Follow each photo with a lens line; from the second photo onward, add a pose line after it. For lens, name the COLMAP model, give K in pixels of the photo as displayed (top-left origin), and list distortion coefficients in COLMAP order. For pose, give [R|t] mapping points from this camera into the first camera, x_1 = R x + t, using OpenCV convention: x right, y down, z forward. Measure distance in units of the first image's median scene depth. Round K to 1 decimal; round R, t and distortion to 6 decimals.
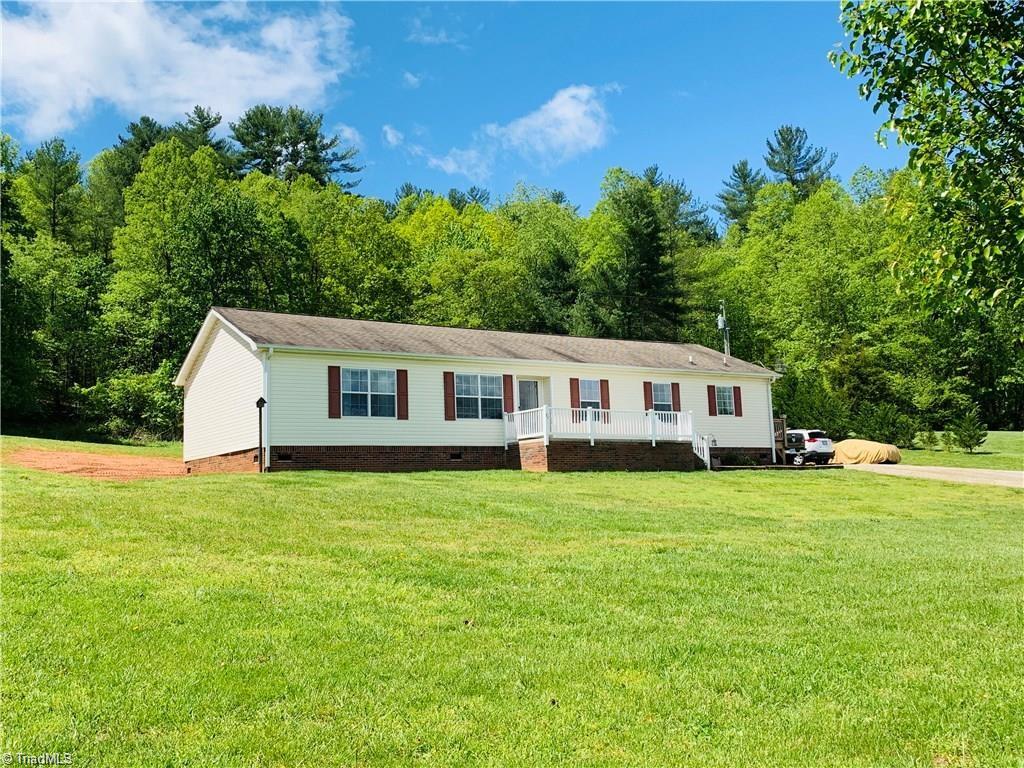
lens RADIAL K [[983.2, 0, 515.6], [0, 983.2, 385.5], [0, 0, 1]] dist [-0.015636, 0.000000]
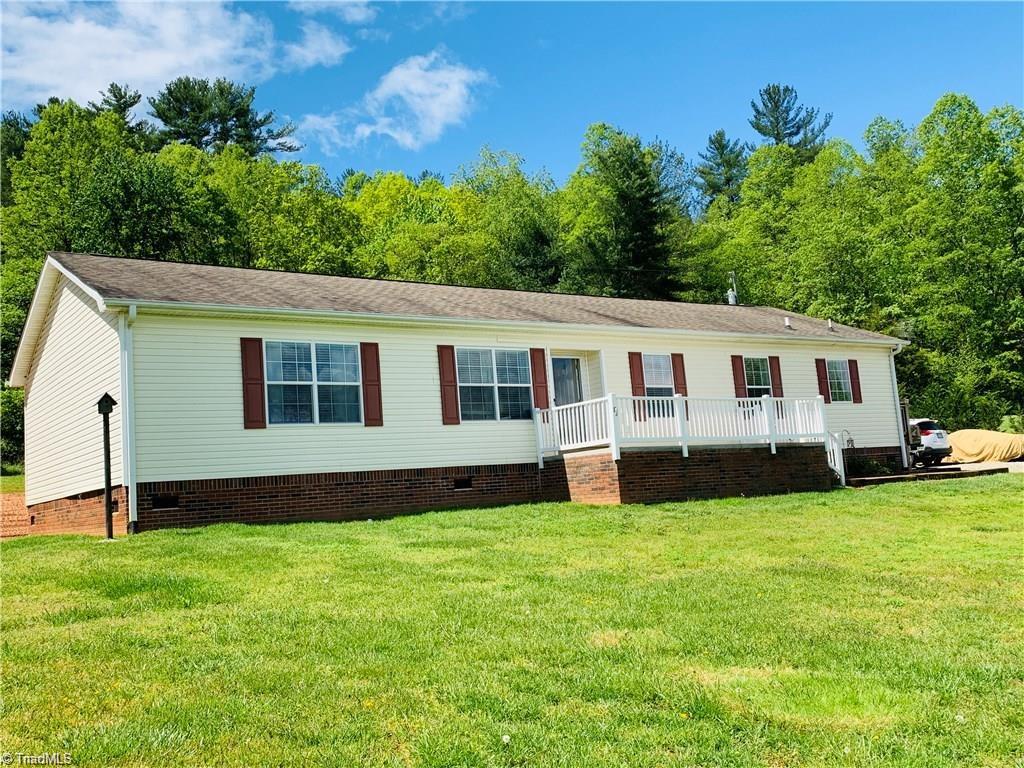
lens RADIAL K [[983.2, 0, 507.6], [0, 983.2, 383.1], [0, 0, 1]] dist [-0.015636, 0.000000]
pose [[0.998450, -0.036914, 0.041644, -0.025013], [0.037112, 0.999303, -0.003981, 0.006071], [-0.041468, 0.005521, 0.999125, 0.175089]]
